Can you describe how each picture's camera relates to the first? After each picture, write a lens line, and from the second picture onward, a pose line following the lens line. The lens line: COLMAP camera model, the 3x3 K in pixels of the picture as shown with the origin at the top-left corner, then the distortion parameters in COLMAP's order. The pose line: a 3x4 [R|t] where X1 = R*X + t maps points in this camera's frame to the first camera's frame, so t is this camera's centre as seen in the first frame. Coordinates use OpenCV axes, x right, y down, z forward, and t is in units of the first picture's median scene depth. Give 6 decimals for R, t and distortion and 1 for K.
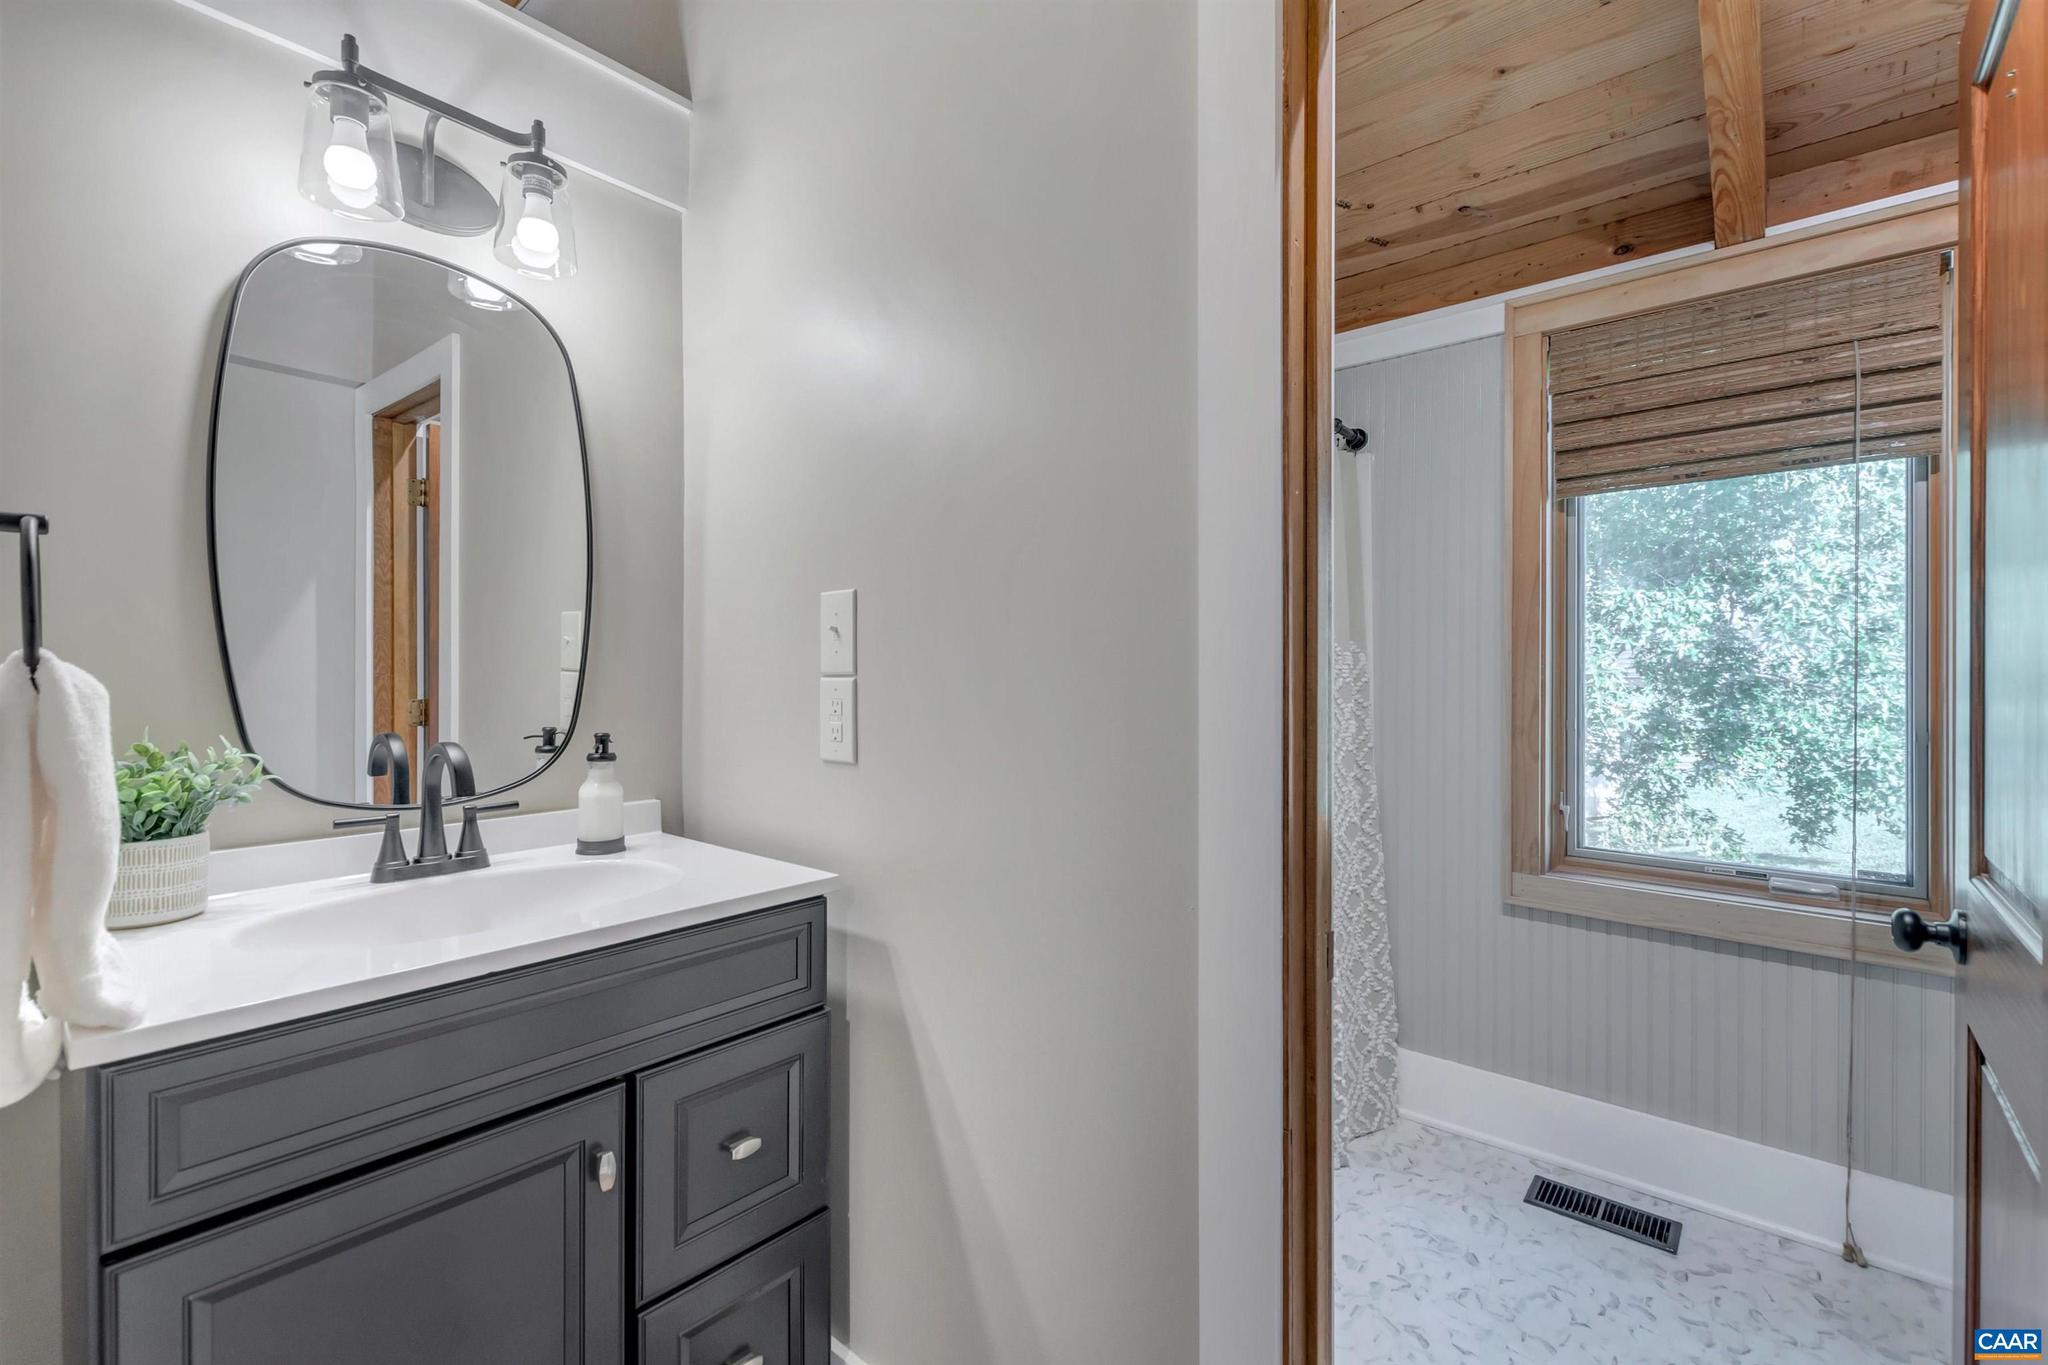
lens RADIAL K [[905.3, 0, 1035.2], [0, 905.3, 667.3], [0, 0, 1]] dist [-0.000207, -0.000950]
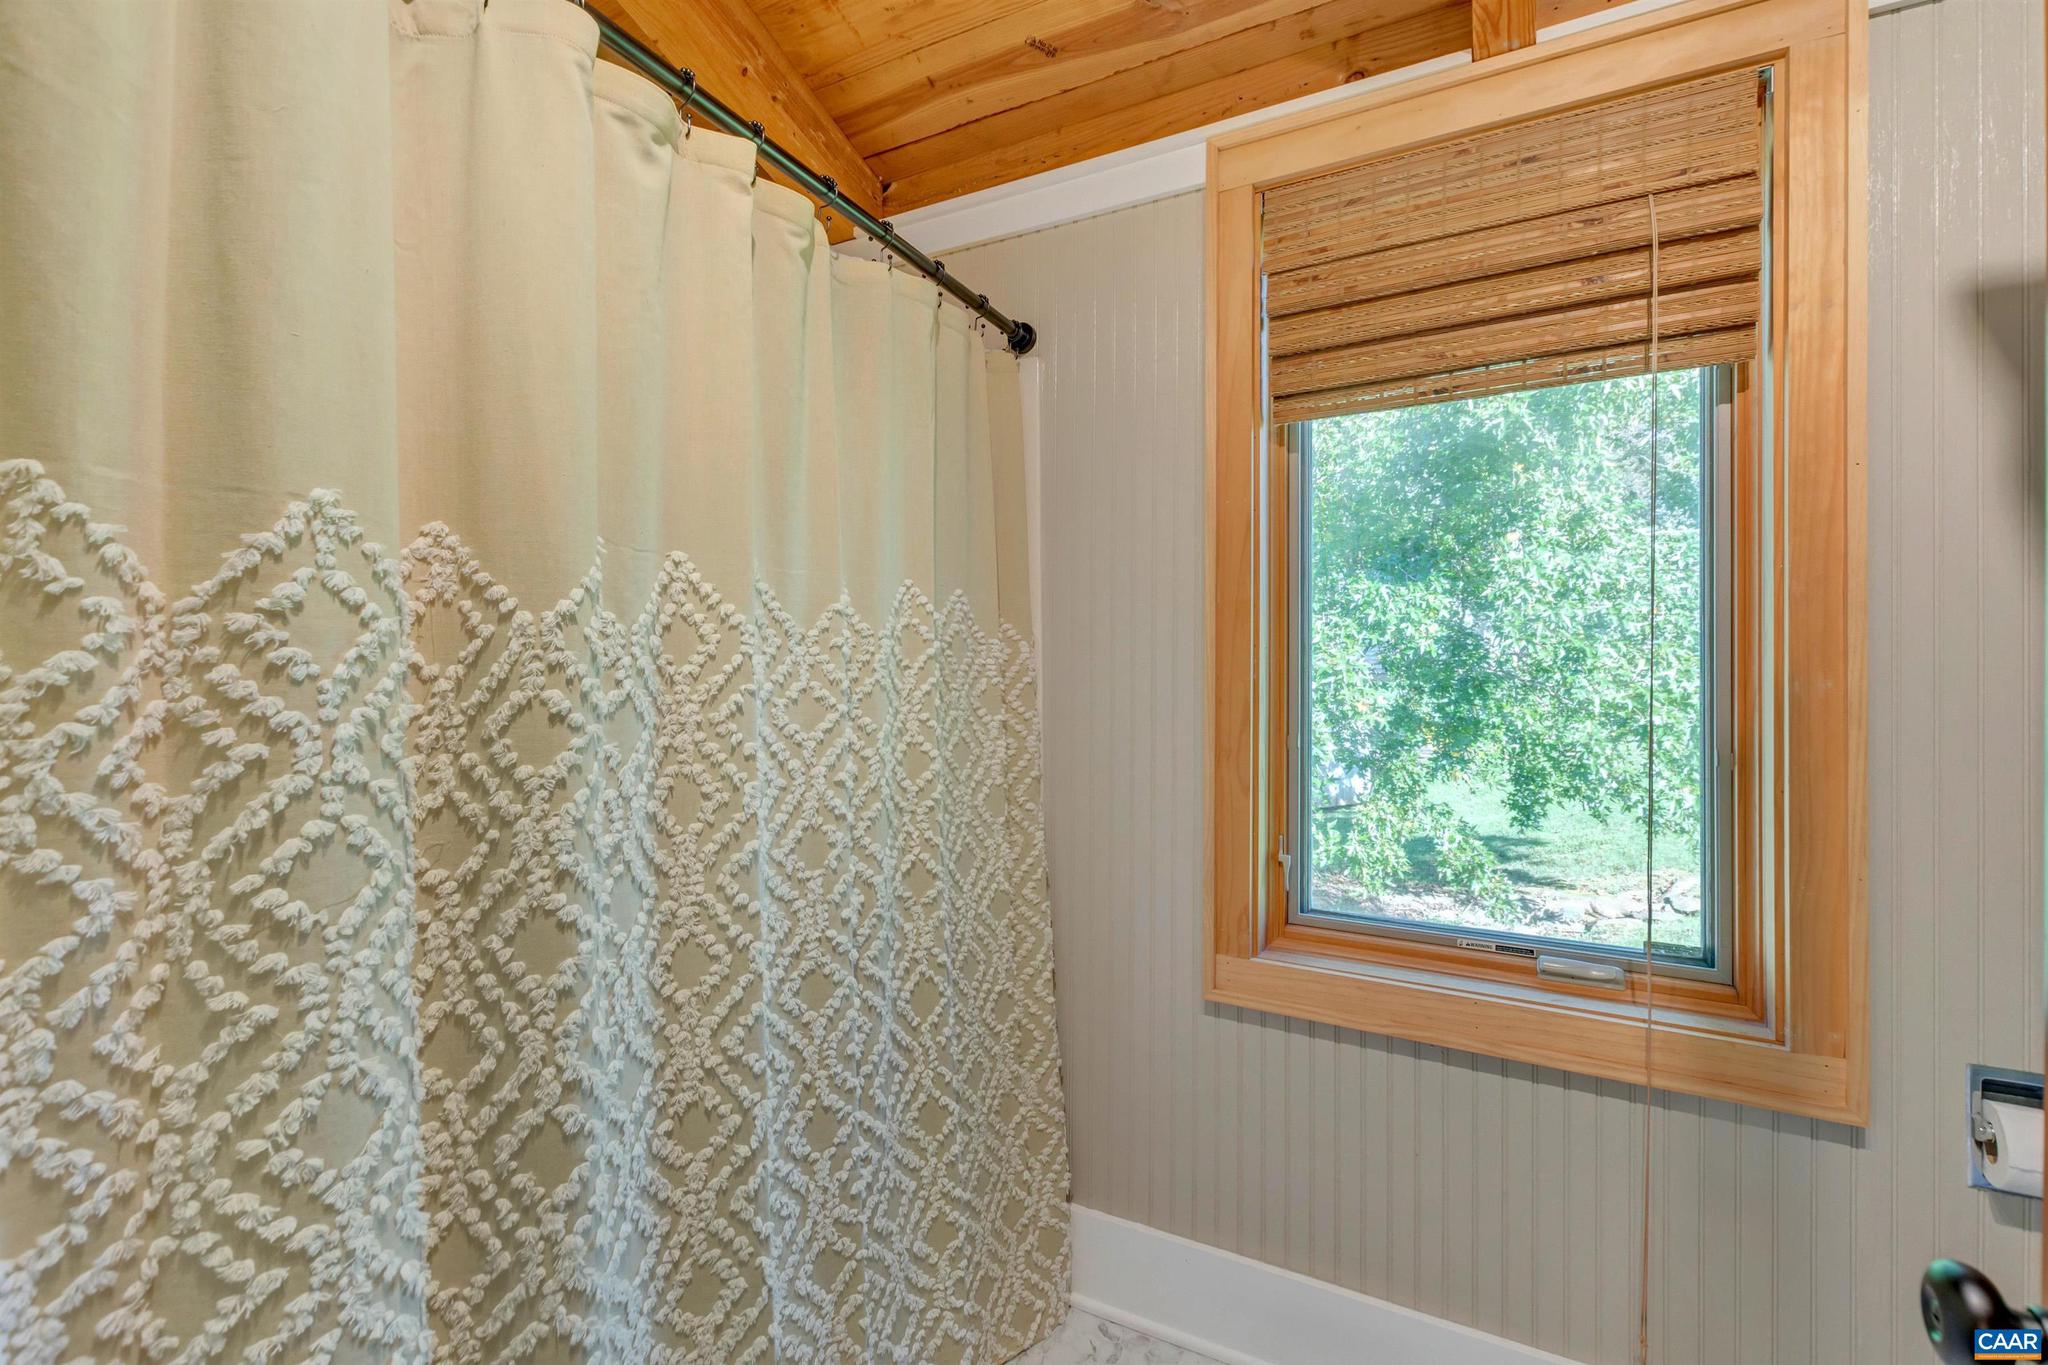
lens RADIAL K [[901.3, 0, 1053.0], [0, 901.3, 655.8], [0, 0, 1]] dist [0.001891, -0.000133]
pose [[0.972933, 0.004331, 0.231047, 0.110402], [-0.002799, 0.999972, -0.006959, 0.000020], [-0.231071, 0.006124, 0.972918, 0.158835]]
